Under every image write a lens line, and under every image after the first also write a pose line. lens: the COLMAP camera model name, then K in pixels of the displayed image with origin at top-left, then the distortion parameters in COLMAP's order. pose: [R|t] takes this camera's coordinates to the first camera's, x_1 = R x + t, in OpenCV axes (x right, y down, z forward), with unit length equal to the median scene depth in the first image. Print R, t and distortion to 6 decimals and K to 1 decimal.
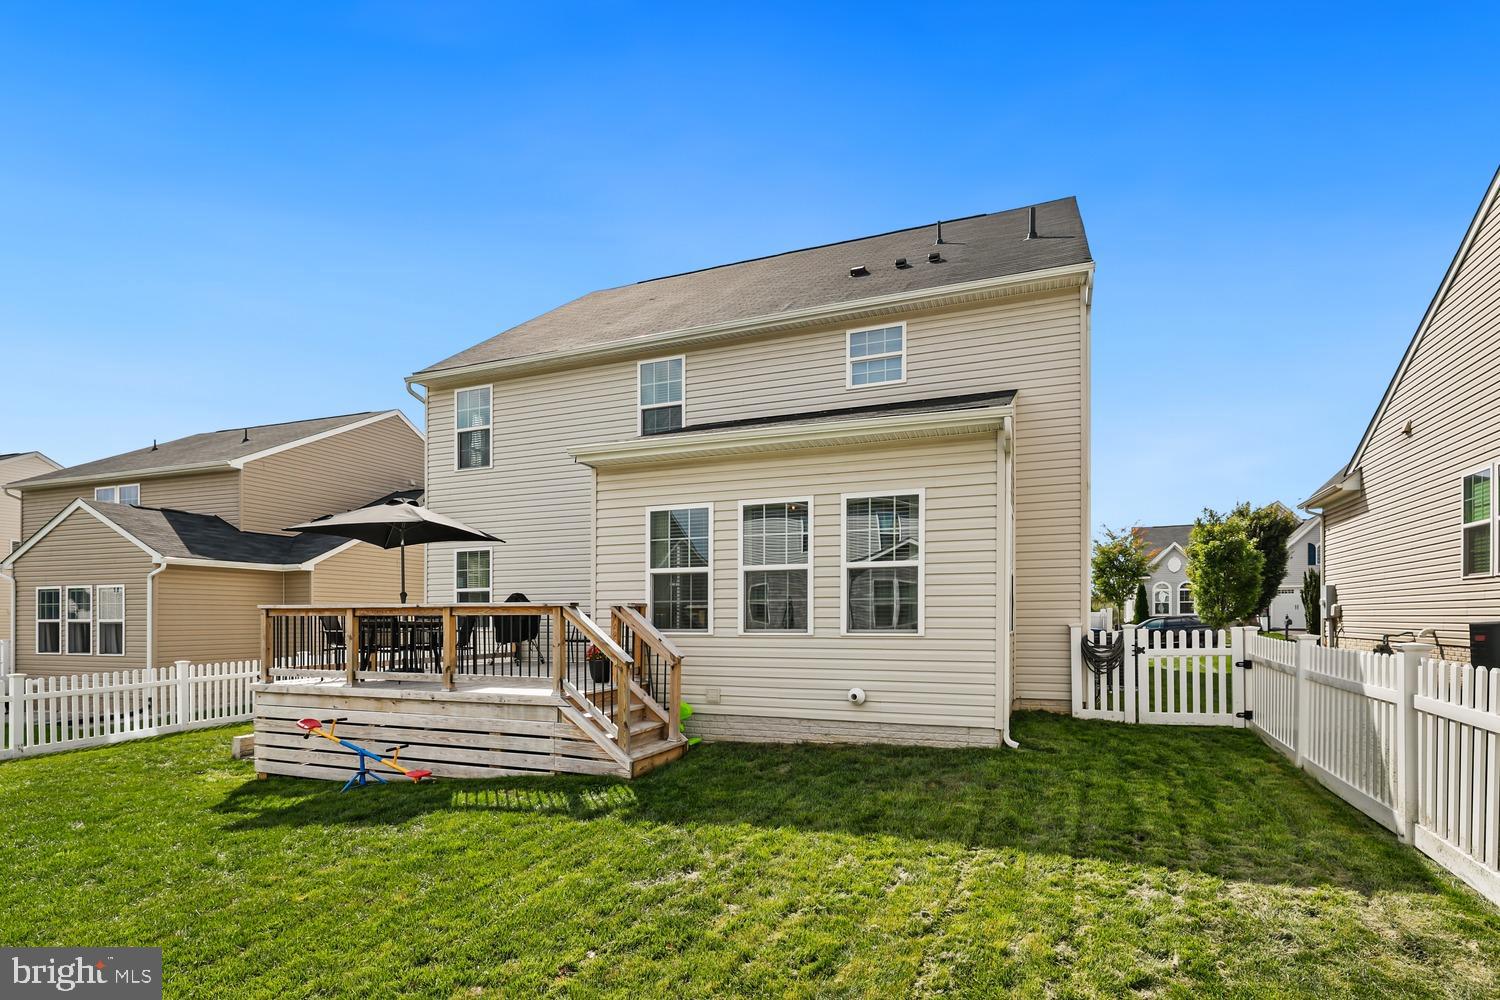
lens RADIAL K [[632.6, 0, 751.4], [0, 632.6, 471.7], [0, 0, 1]] dist [-0.002714, 0.000692]
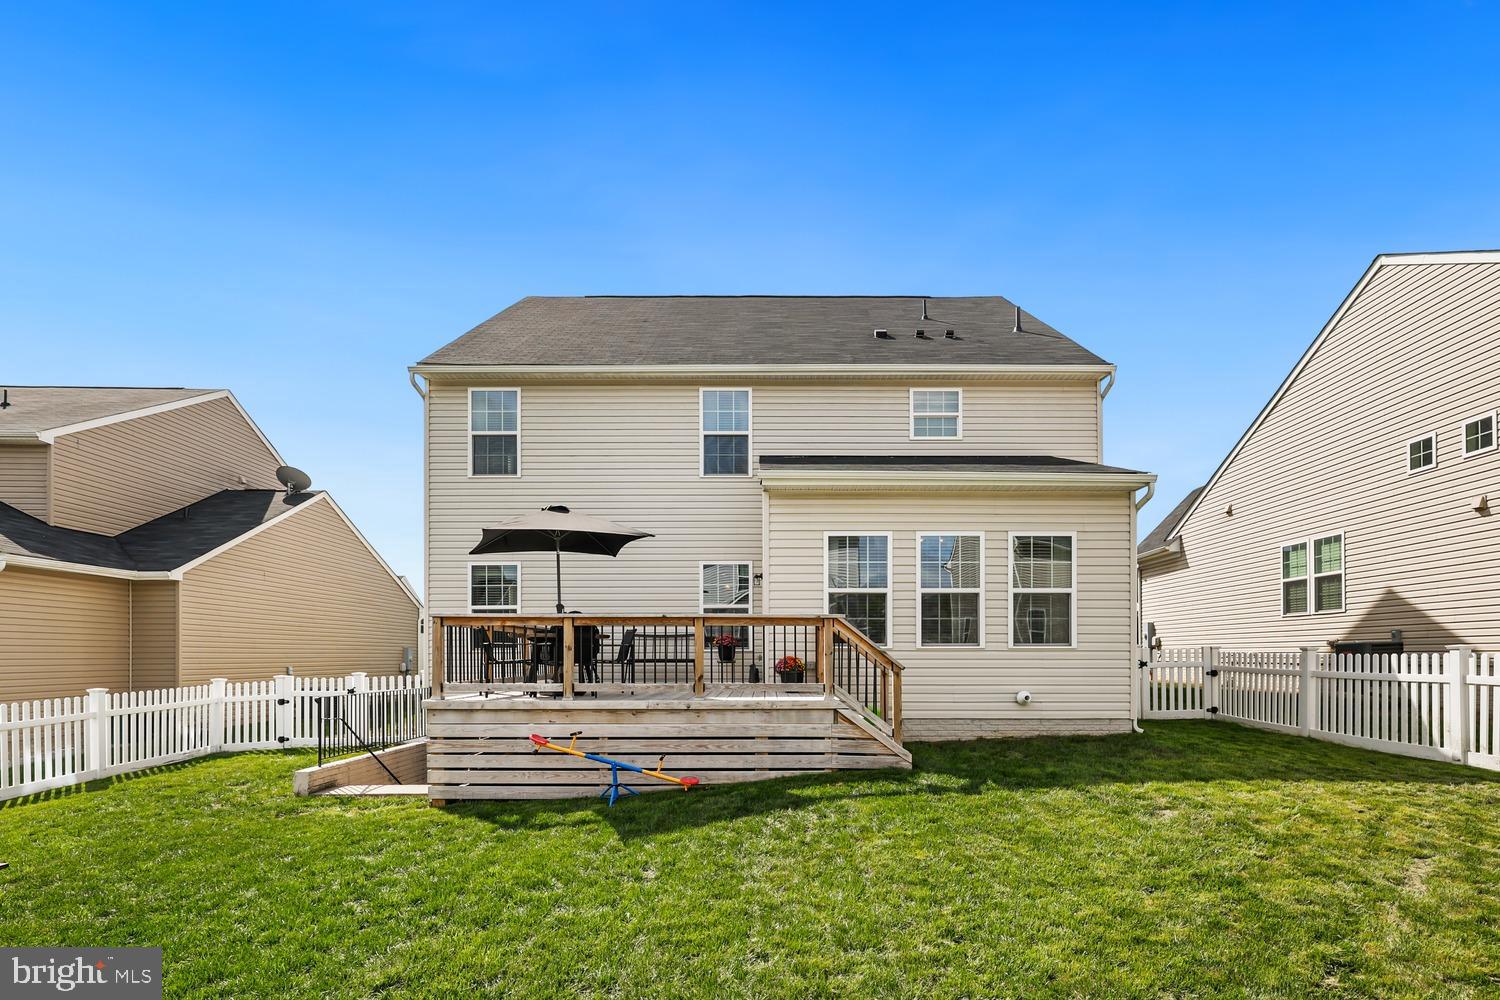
lens RADIAL K [[632.6, 0, 759.6], [0, 632.6, 495.4], [0, 0, 1]] dist [-0.002714, 0.000692]
pose [[0.945155, 0.083001, 0.315900, -0.633314], [-0.077901, 0.996546, -0.028762, 0.034035], [-0.317197, 0.002576, 0.948356, 0.000546]]
